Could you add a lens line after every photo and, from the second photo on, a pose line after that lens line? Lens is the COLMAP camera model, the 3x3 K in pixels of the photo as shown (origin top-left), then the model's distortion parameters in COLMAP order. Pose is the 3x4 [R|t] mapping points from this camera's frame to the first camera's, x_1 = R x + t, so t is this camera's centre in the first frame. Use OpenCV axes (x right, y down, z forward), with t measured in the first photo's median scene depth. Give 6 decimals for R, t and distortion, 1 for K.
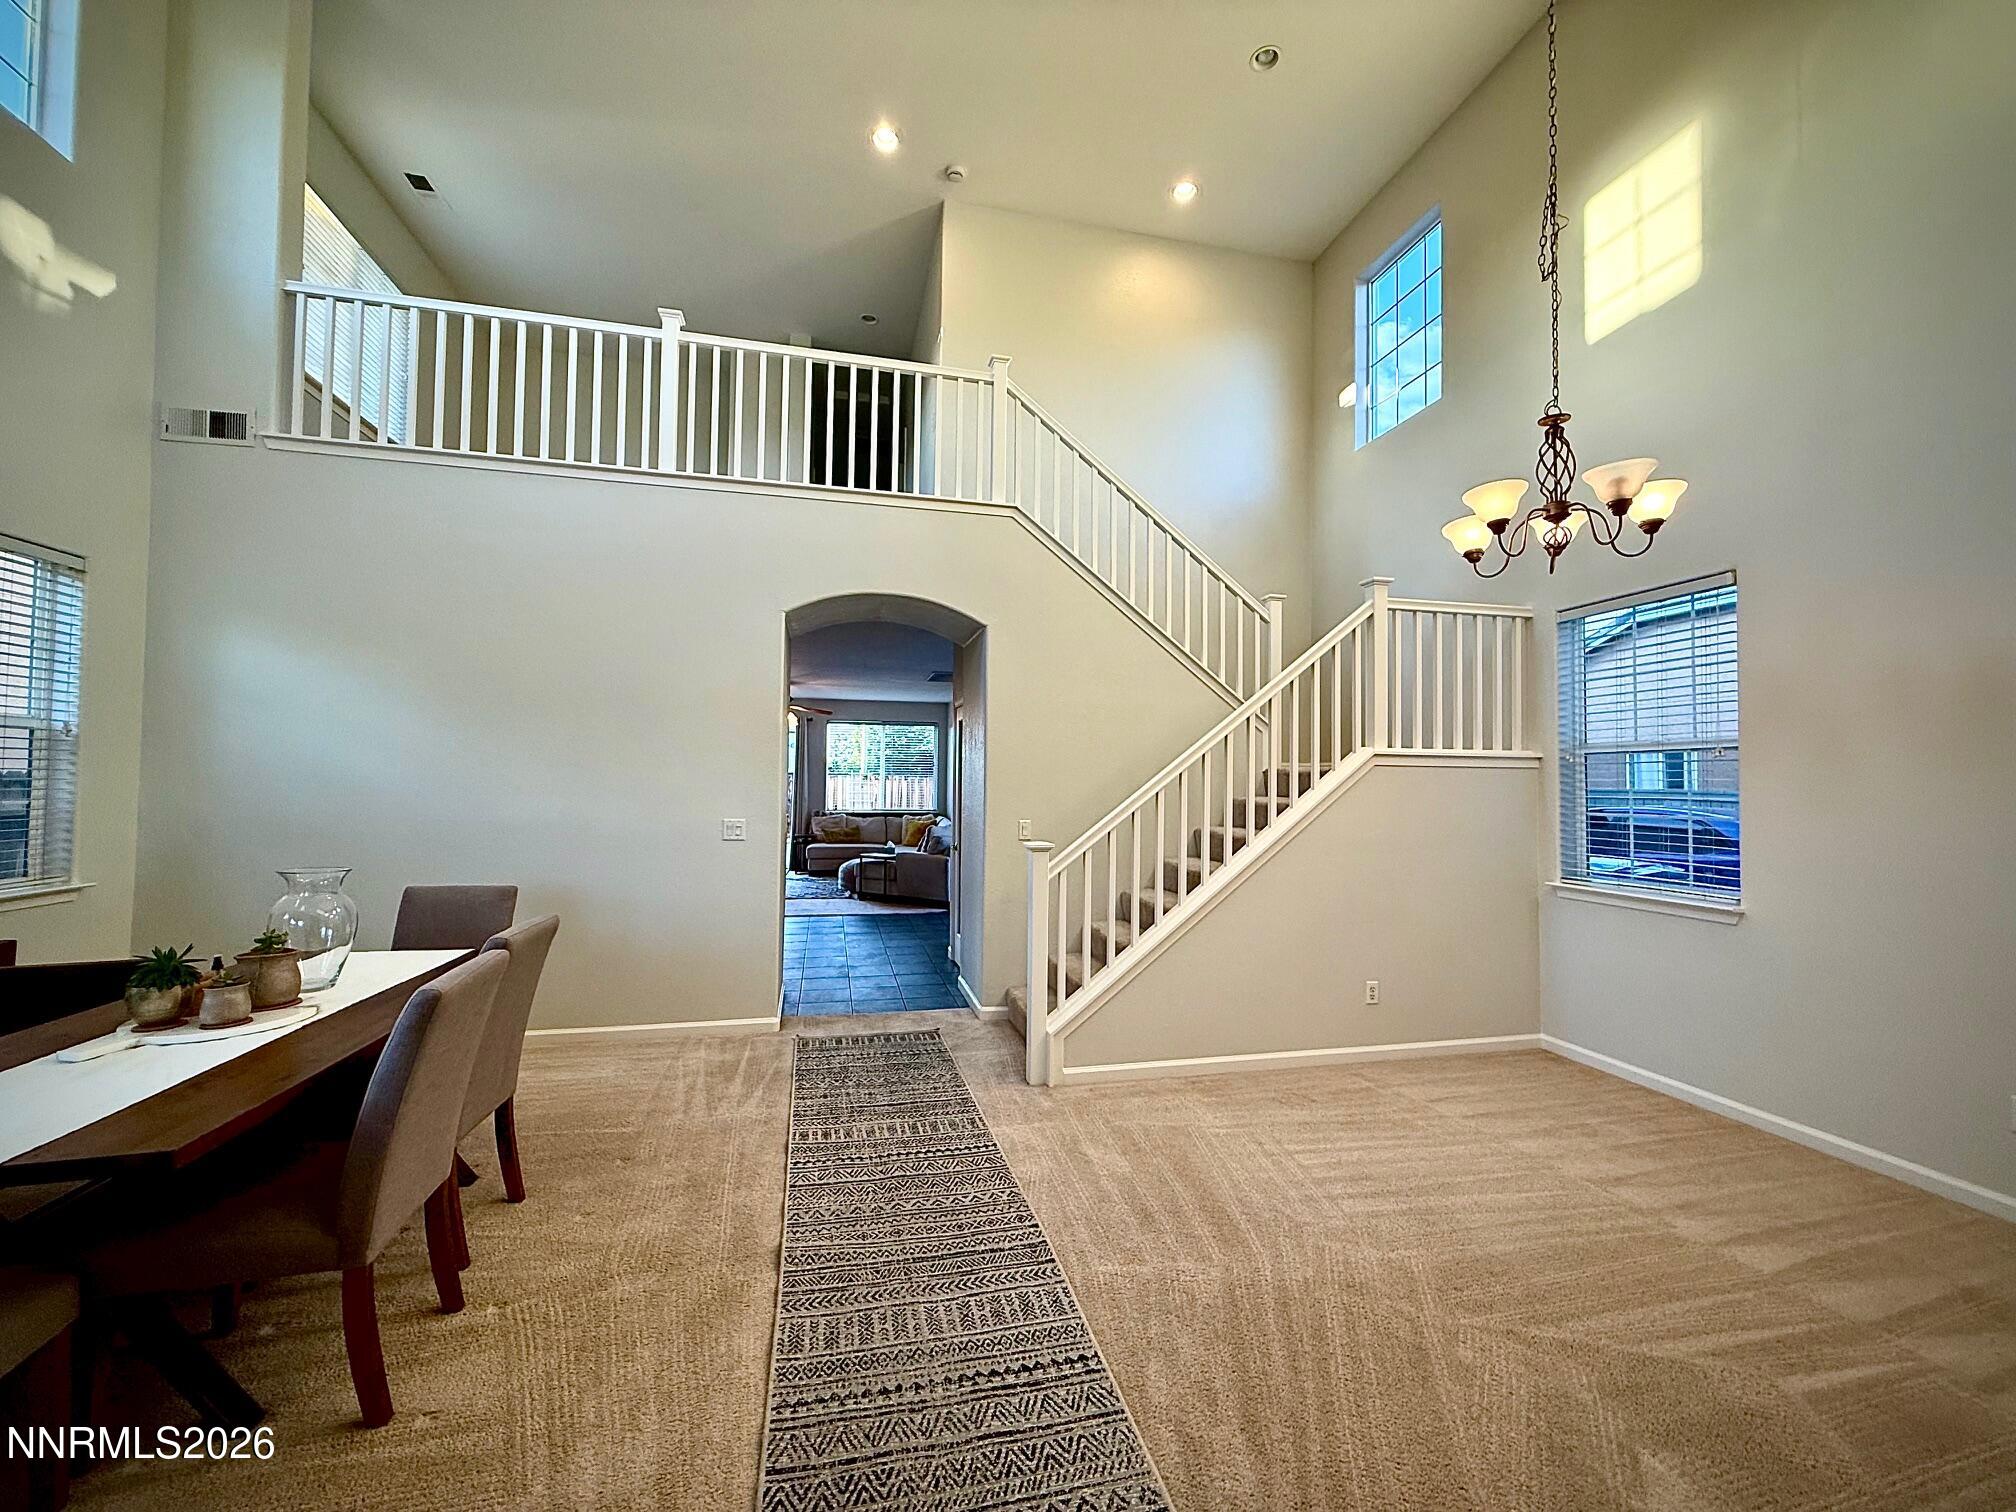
lens RADIAL K [[799.8, 0, 1006.9], [0, 799.8, 761.9], [0, 0, 1]] dist [0.001368, -0.000847]
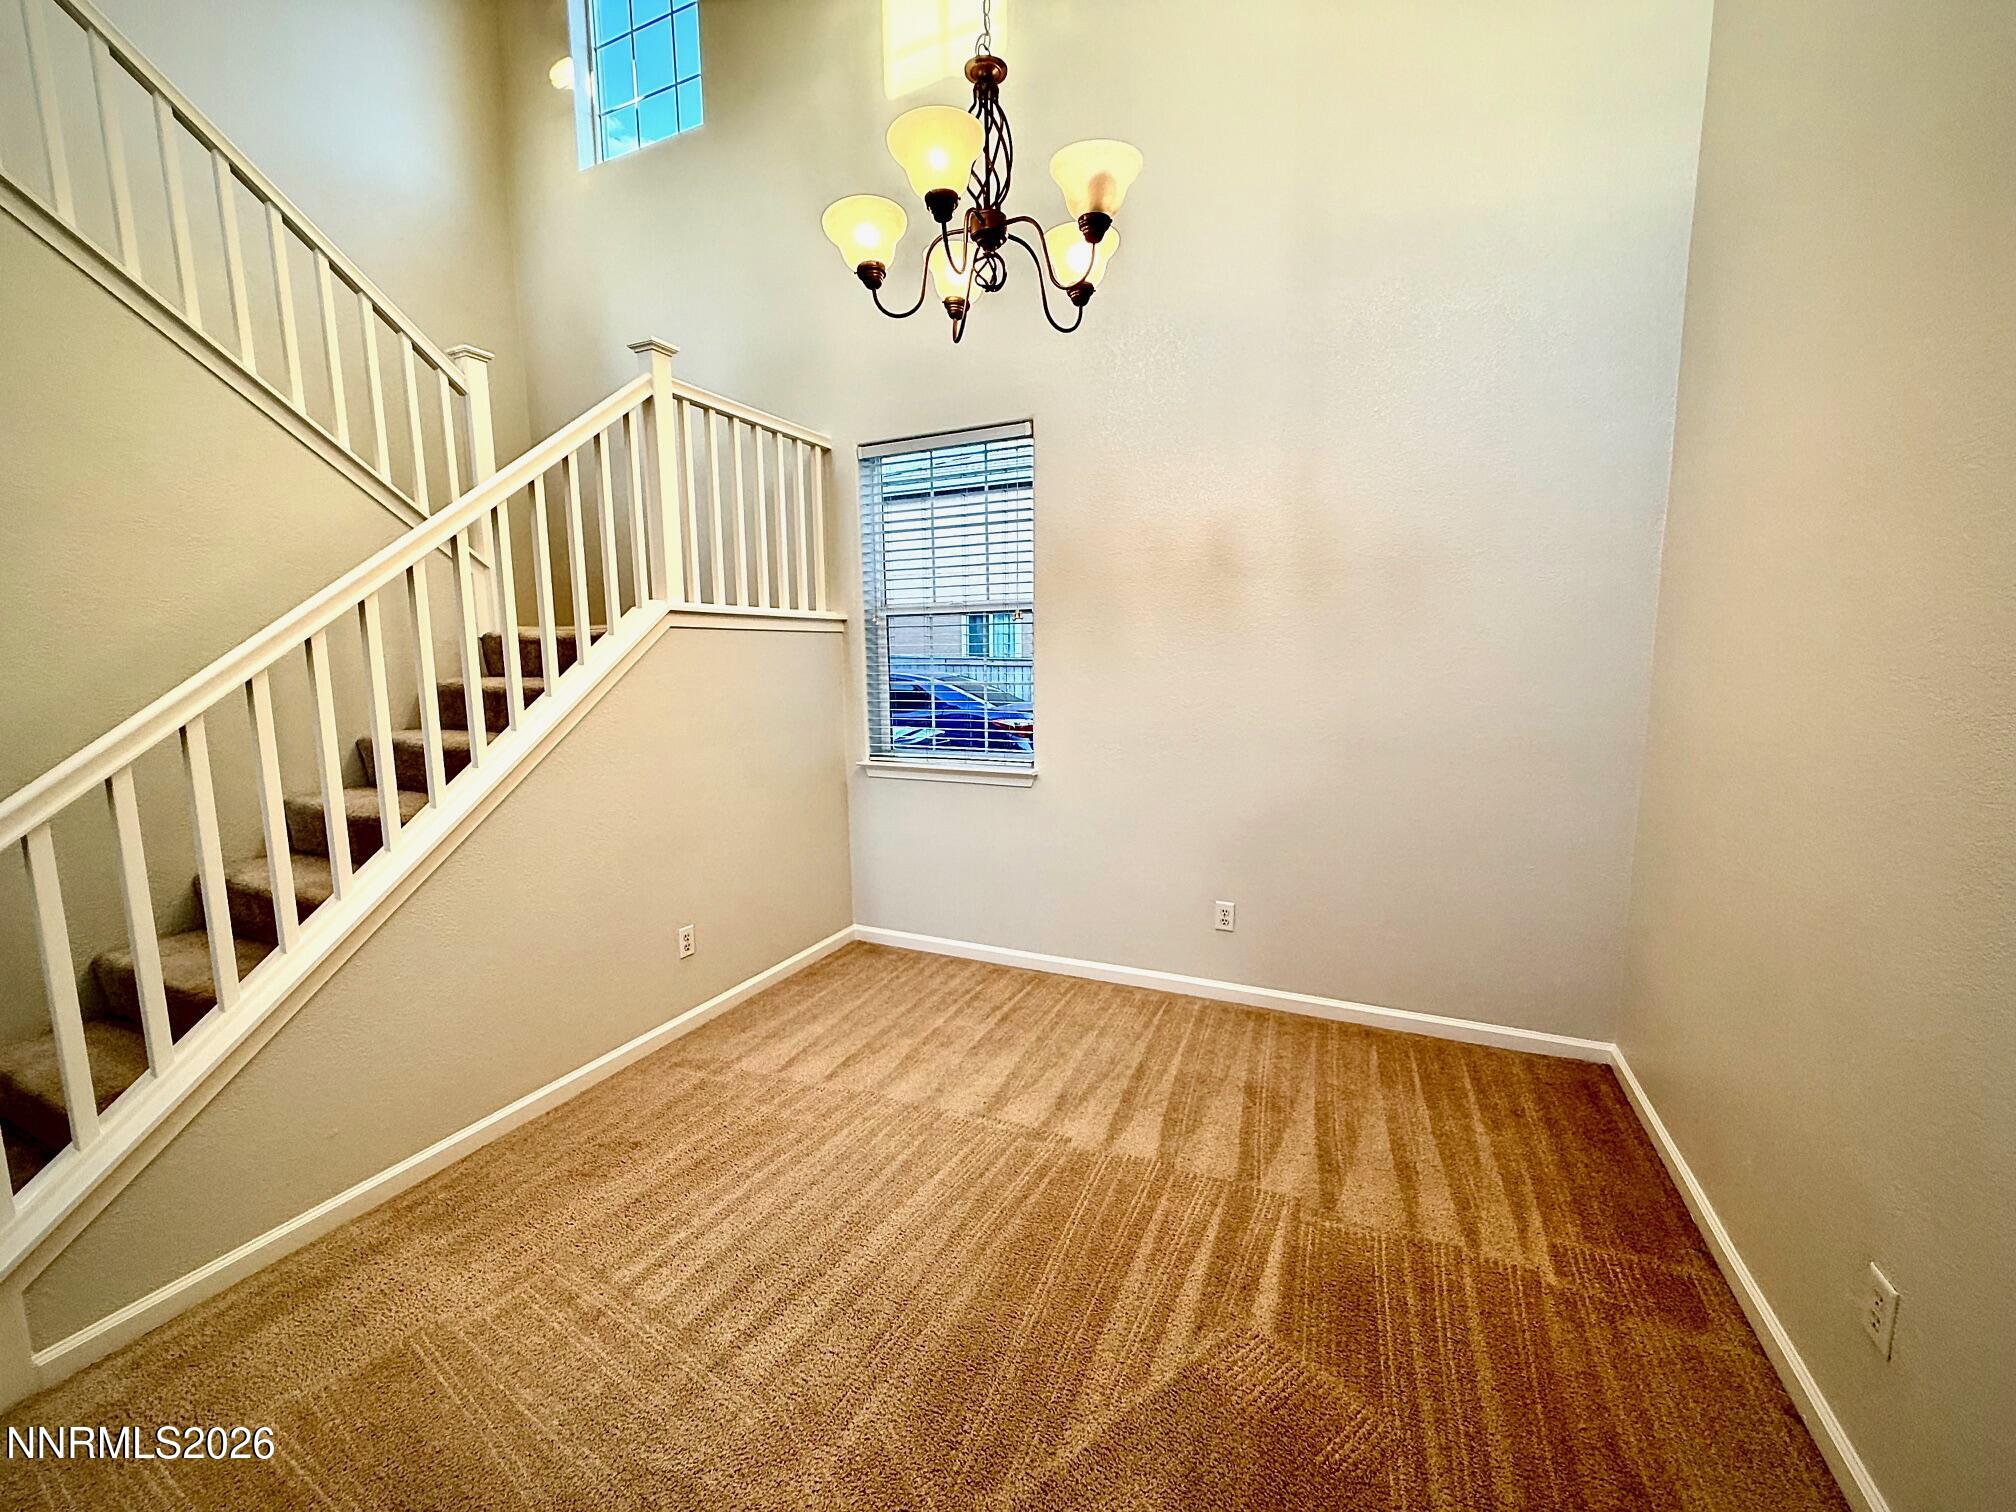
lens RADIAL K [[799.8, 0, 1006.4], [0, 799.8, 759.9], [0, 0, 1]] dist [0.001368, -0.000847]
pose [[0.608538, -0.119059, 0.784542, 0.080651], [-0.007340, 0.987793, 0.155597, 0.009003], [-0.793490, -0.100445, 0.600236, 0.344208]]
